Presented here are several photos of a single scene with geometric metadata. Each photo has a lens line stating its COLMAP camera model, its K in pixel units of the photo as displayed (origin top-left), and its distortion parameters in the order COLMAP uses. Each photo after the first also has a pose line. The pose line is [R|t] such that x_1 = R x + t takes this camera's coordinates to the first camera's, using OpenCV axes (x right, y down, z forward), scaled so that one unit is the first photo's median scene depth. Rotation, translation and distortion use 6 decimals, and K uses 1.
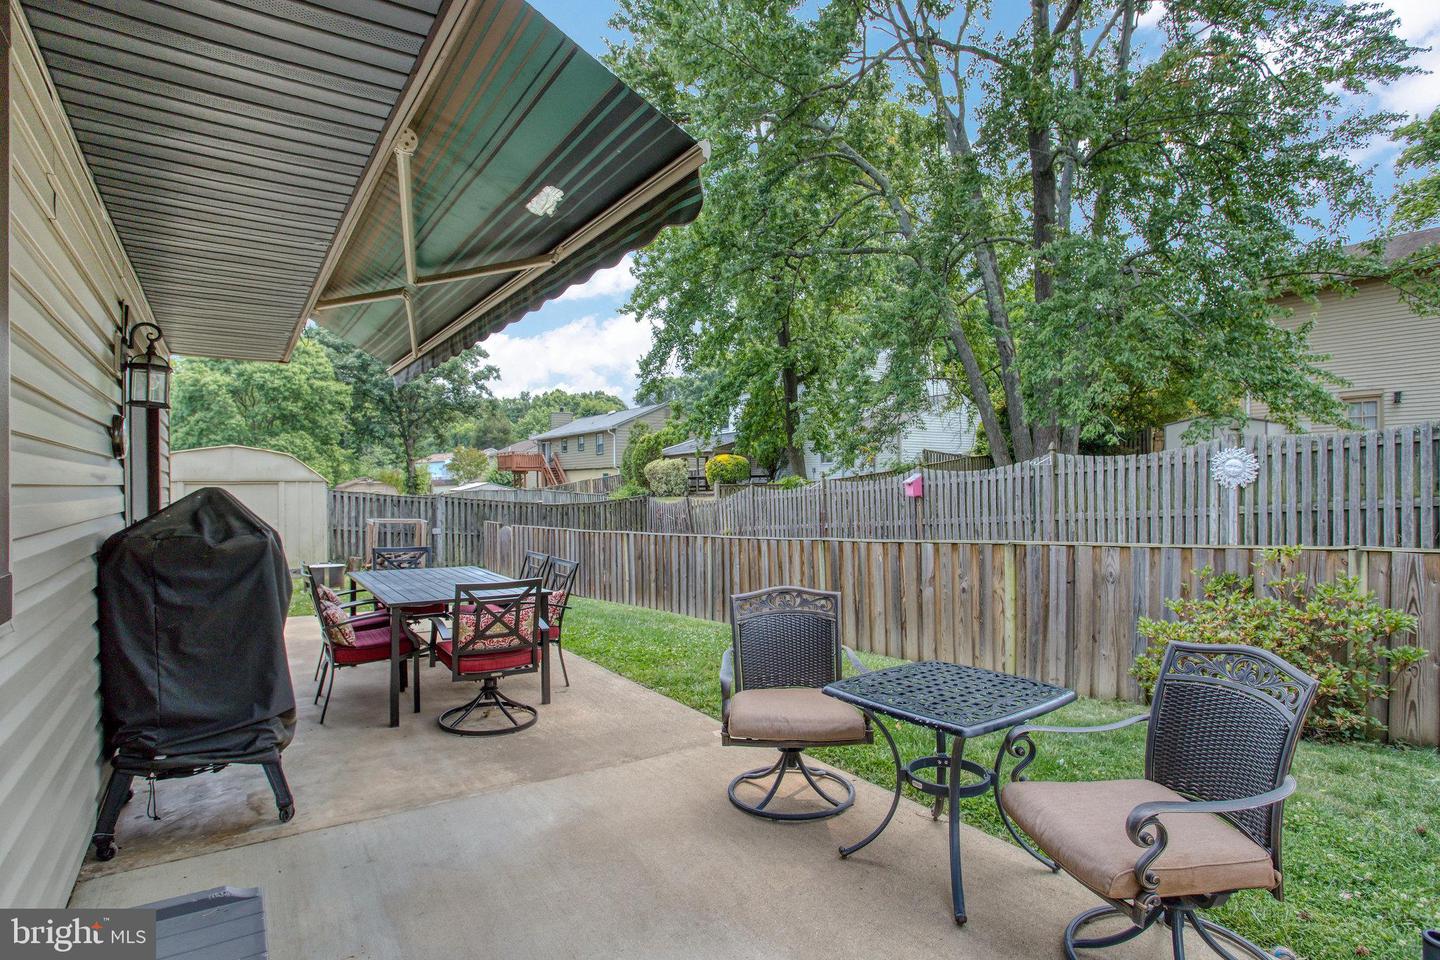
lens RADIAL K [[745.1, 0, 708.3], [0, 745.1, 484.9], [0, 0, 1]] dist [-0.024146, -0.000104]
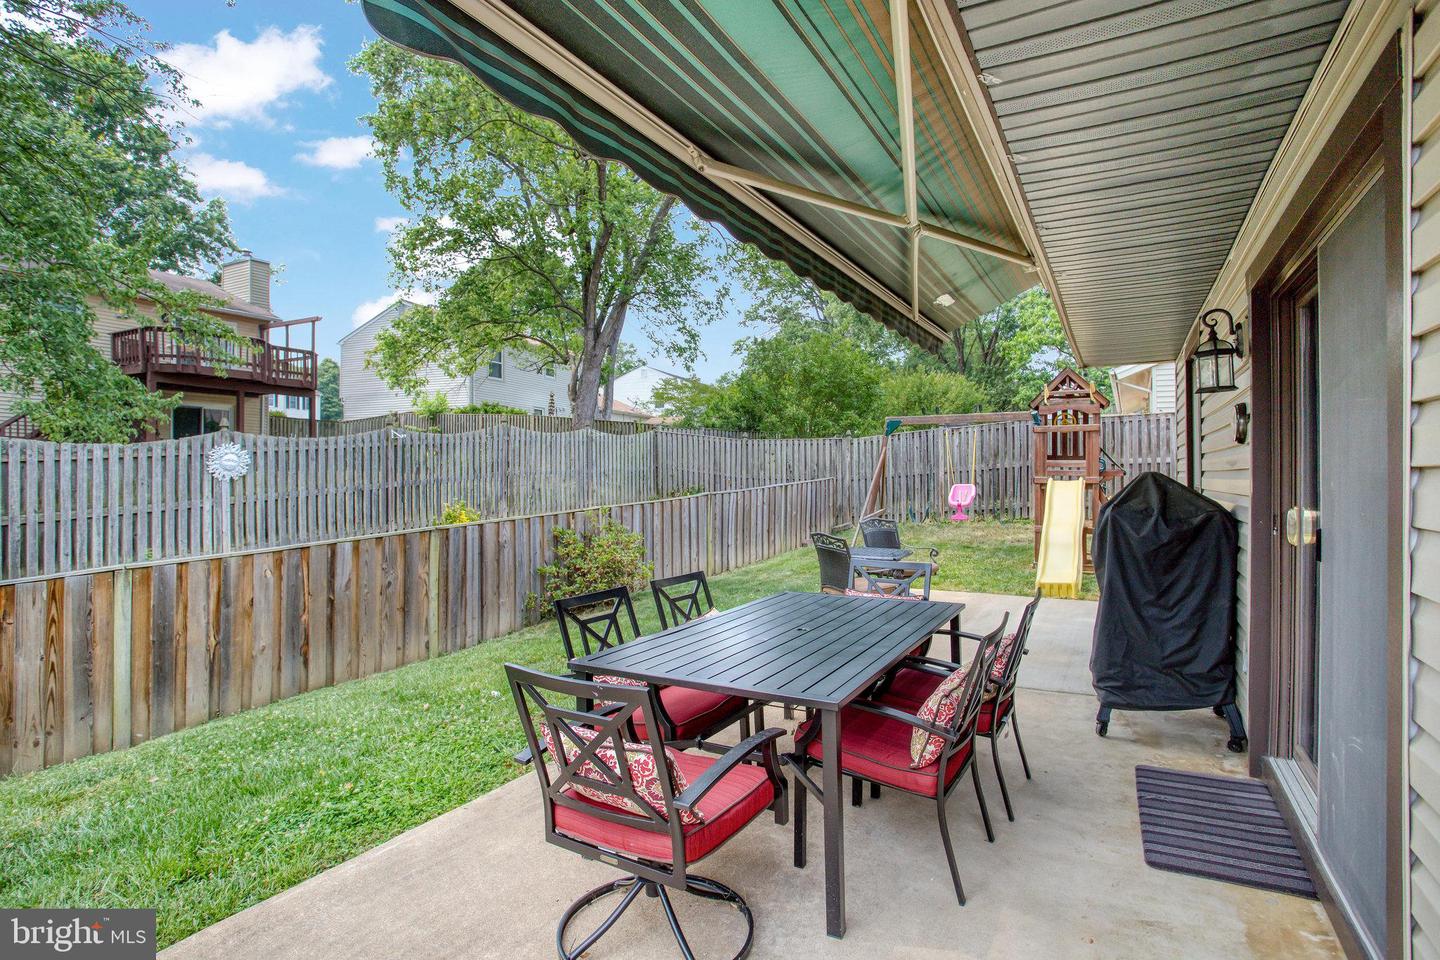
lens RADIAL K [[718.6, 0, 715.0], [0, 718.6, 475.0], [0, 0, 1]] dist [-0.066972, 0.028159]
pose [[-0.458200, 0.007423, 0.888818, -0.520749], [0.003914, 0.999972, -0.006333, 0.005339], [-0.888841, 0.000577, -0.458216, 0.814608]]
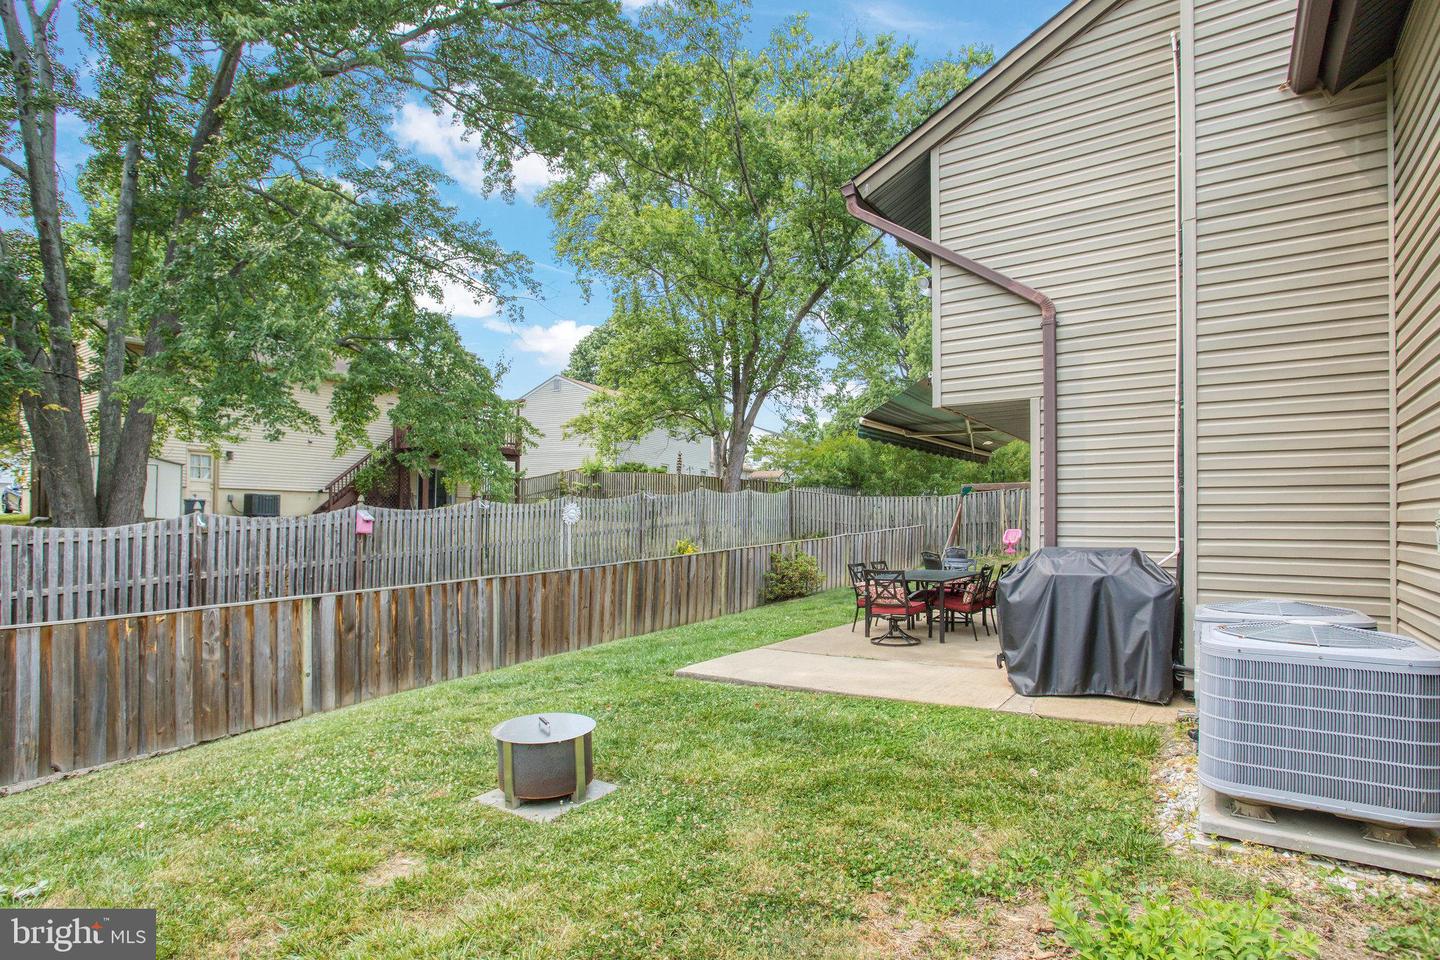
lens RADIAL K [[719.1, 0, 726.1], [0, 719.1, 519.5], [0, 0, 1]] dist [-0.123008, 0.000049]
pose [[-0.375489, 0.009234, 0.926781, -1.082440], [-0.000879, 0.999946, -0.010319, 0.009124], [-0.926827, -0.004689, -0.375460, 1.283816]]
